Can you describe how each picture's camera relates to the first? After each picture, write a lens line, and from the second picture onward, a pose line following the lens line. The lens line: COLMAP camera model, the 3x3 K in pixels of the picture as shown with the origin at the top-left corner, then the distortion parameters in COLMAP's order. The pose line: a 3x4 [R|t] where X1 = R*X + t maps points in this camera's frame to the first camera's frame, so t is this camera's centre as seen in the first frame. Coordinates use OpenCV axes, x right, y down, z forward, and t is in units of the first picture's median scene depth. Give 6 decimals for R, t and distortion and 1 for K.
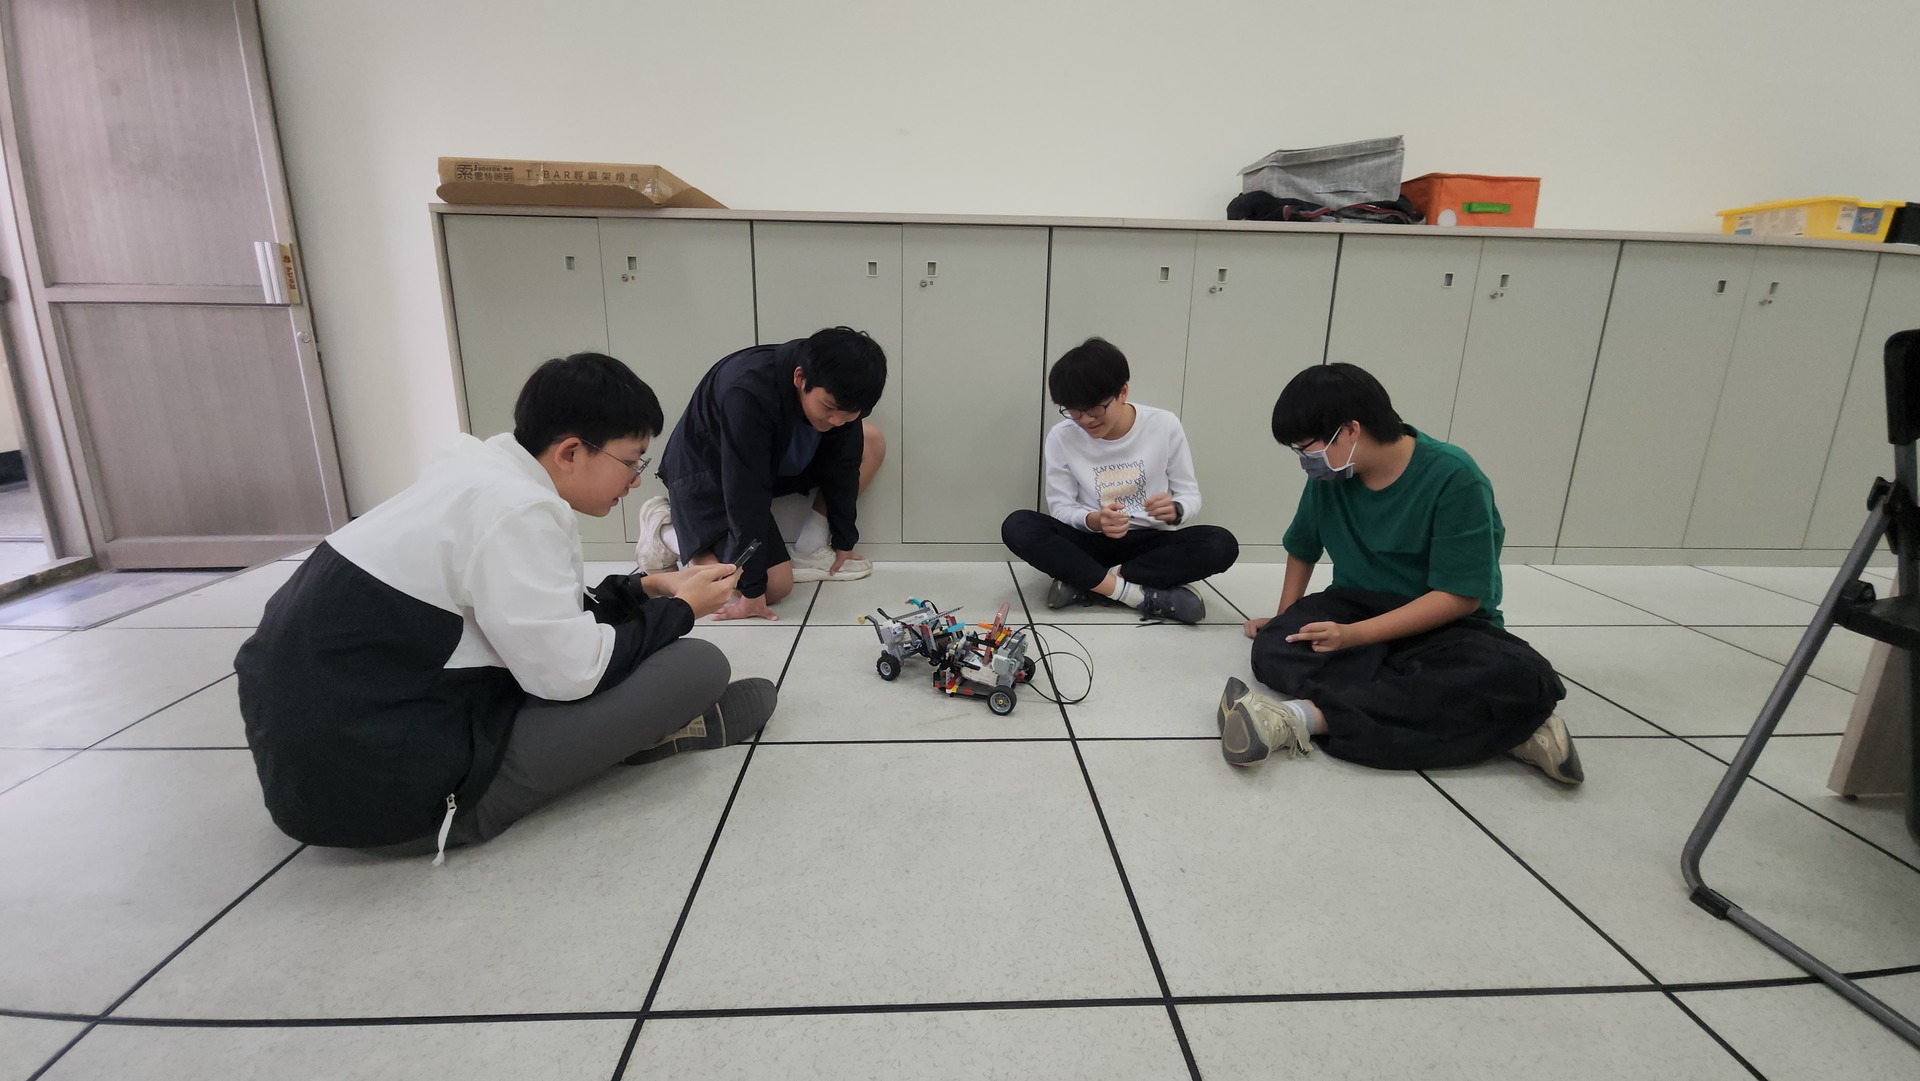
lens RADIAL K [[786.4, 0, 960.0], [0, 786.4, 540.5], [0, 0, 1]] dist [0.028857, -0.015005]
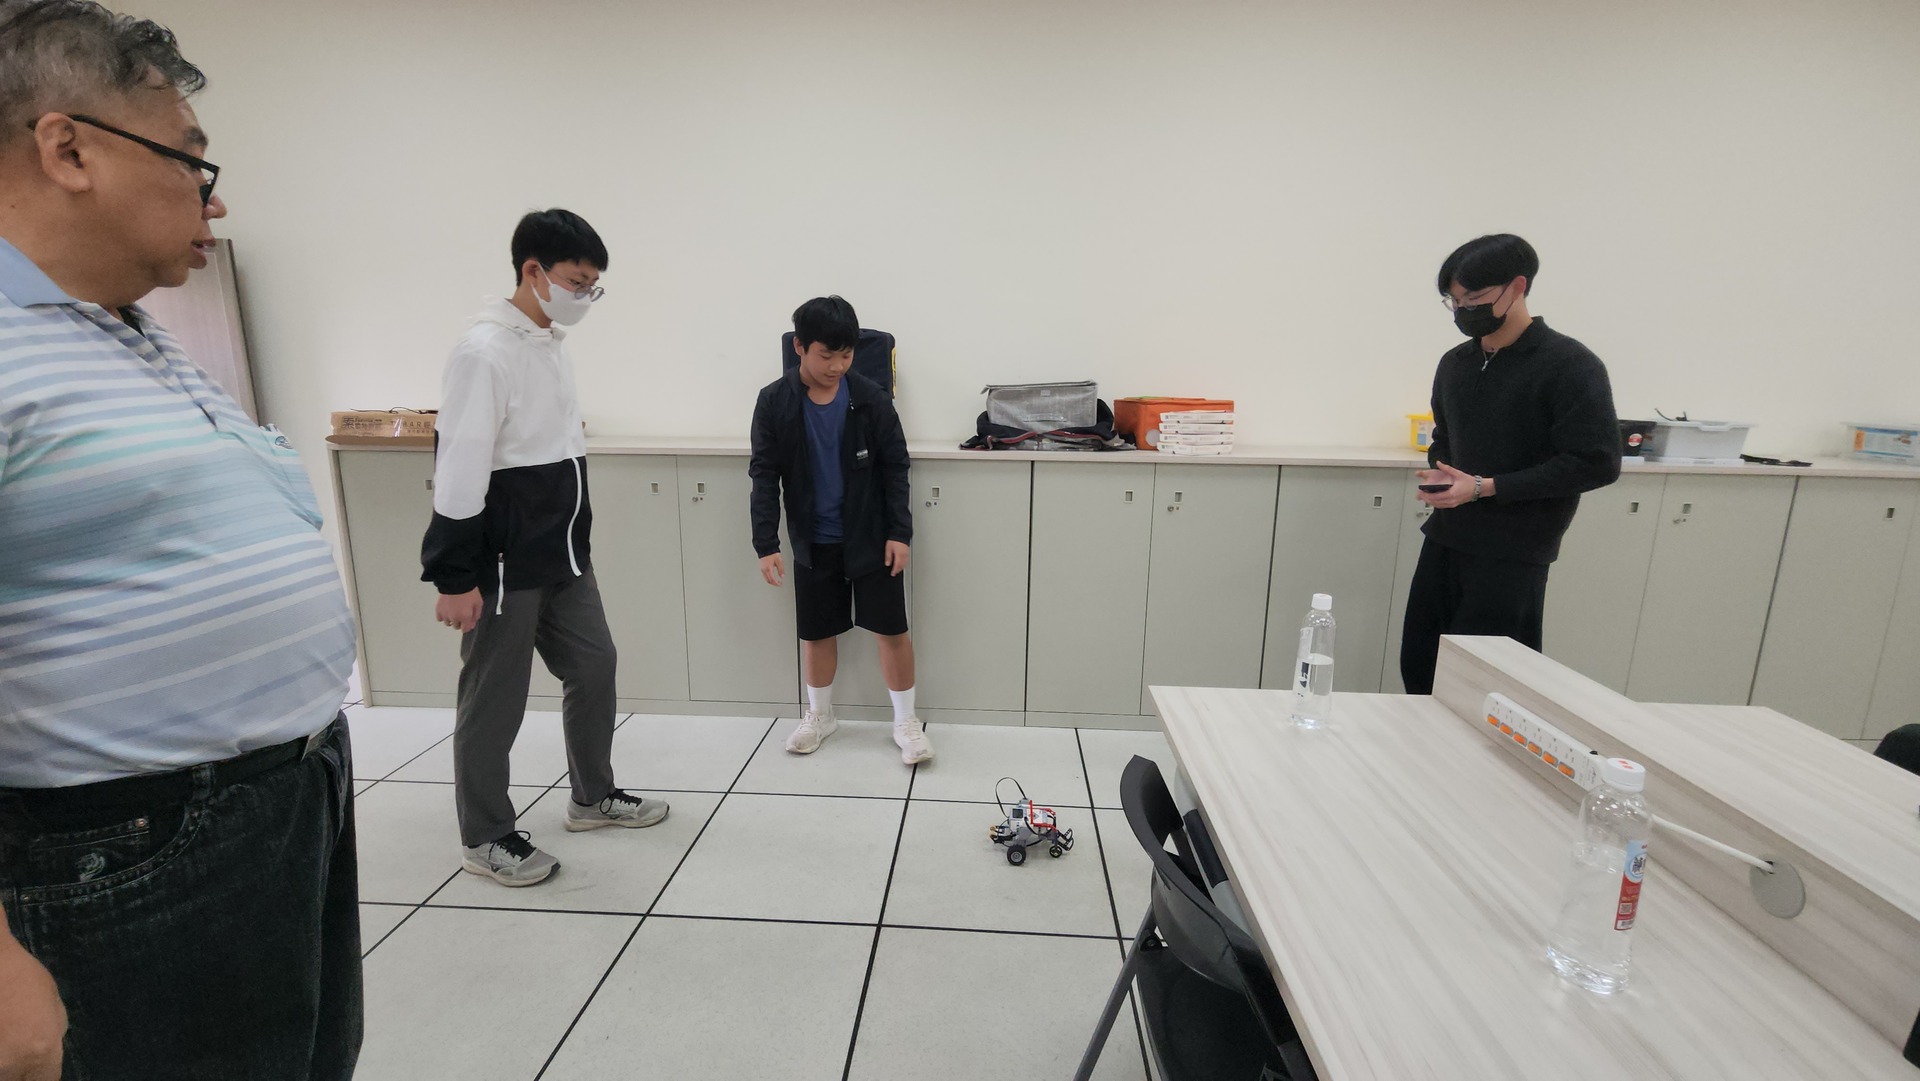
lens RADIAL K [[786.4, 0, 960.0], [0, 786.4, 540.5], [0, 0, 1]] dist [0.028857, -0.015005]
pose [[0.994588, 0.012616, -0.103128, 0.484993], [-0.018055, 0.998485, -0.051975, -0.197819], [0.102316, 0.053556, 0.993309, -0.188990]]
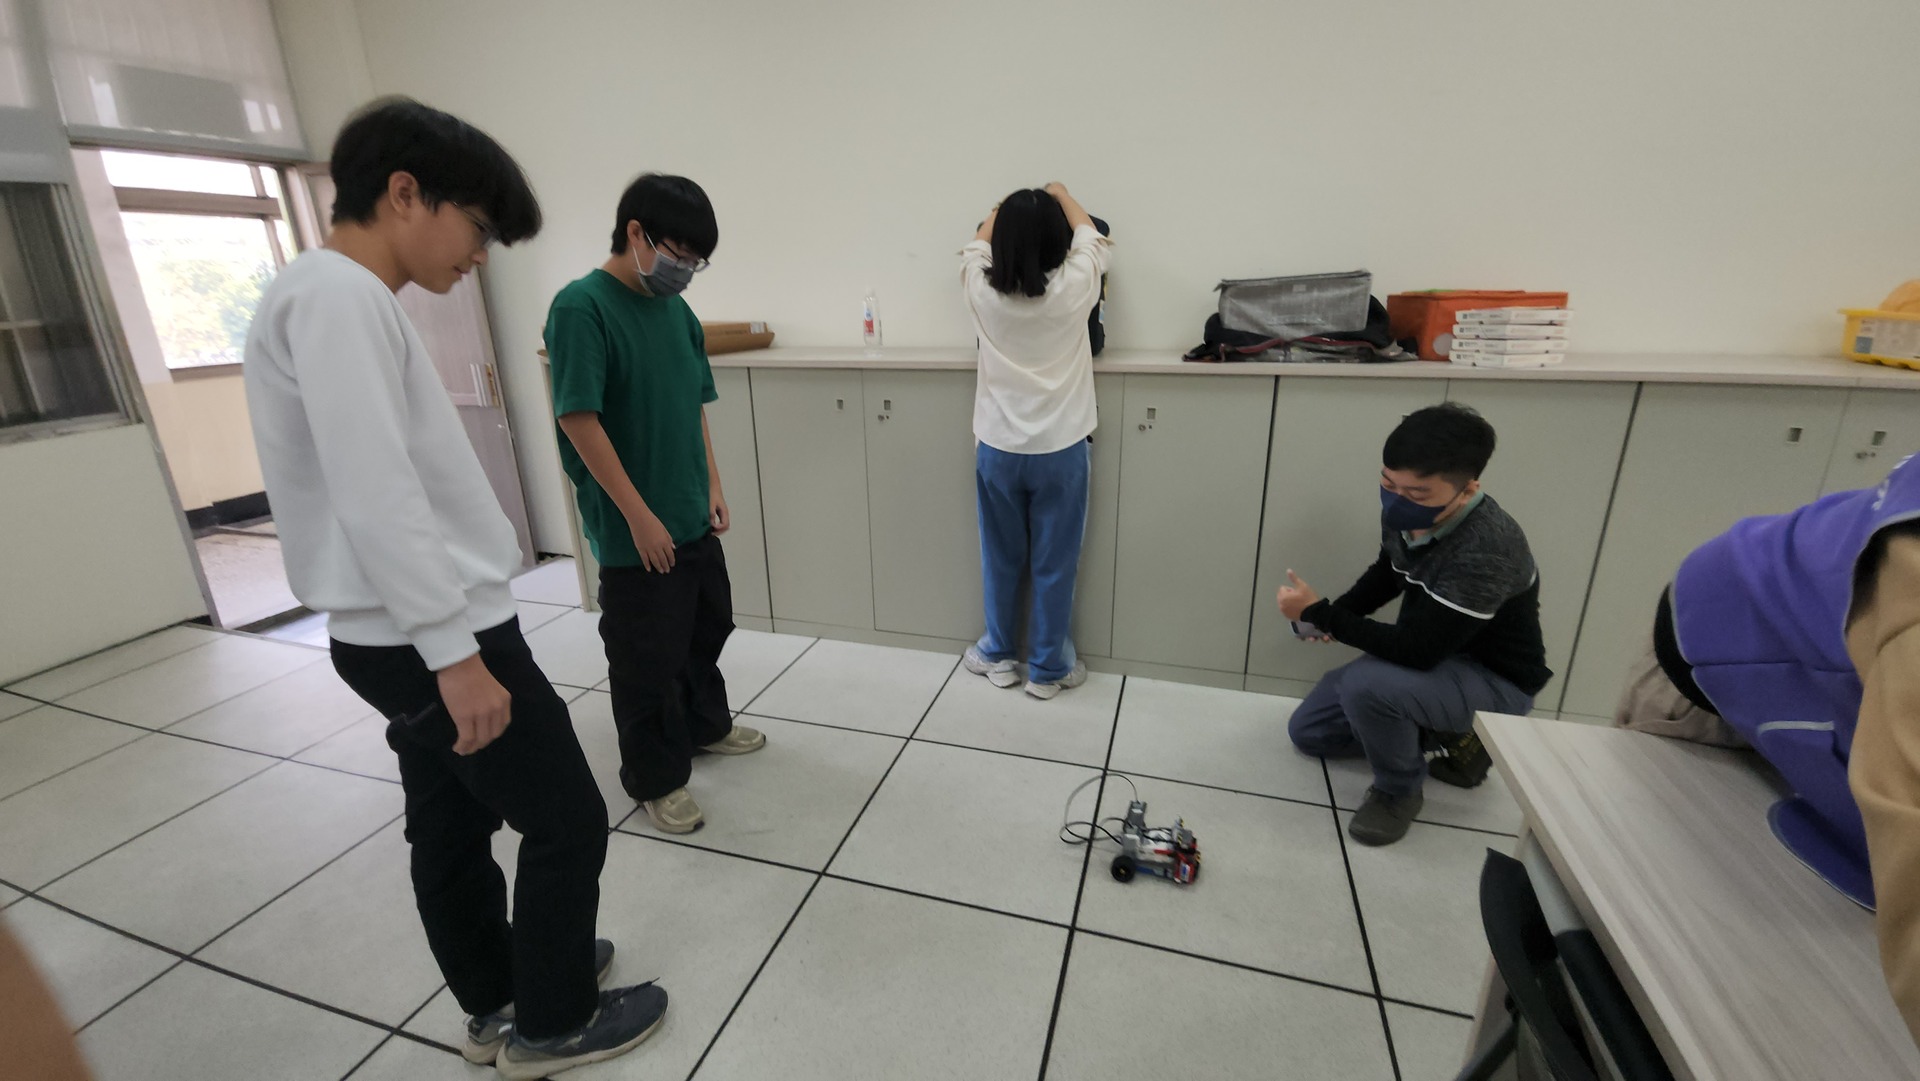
lens RADIAL K [[786.4, 0, 960.0], [0, 786.4, 540.5], [0, 0, 1]] dist [0.028857, -0.015005]
pose [[0.942621, 0.075046, -0.325321, 0.434780], [-0.053929, 0.995839, 0.073464, -0.230876], [0.329481, -0.051704, 0.942745, -0.051531]]
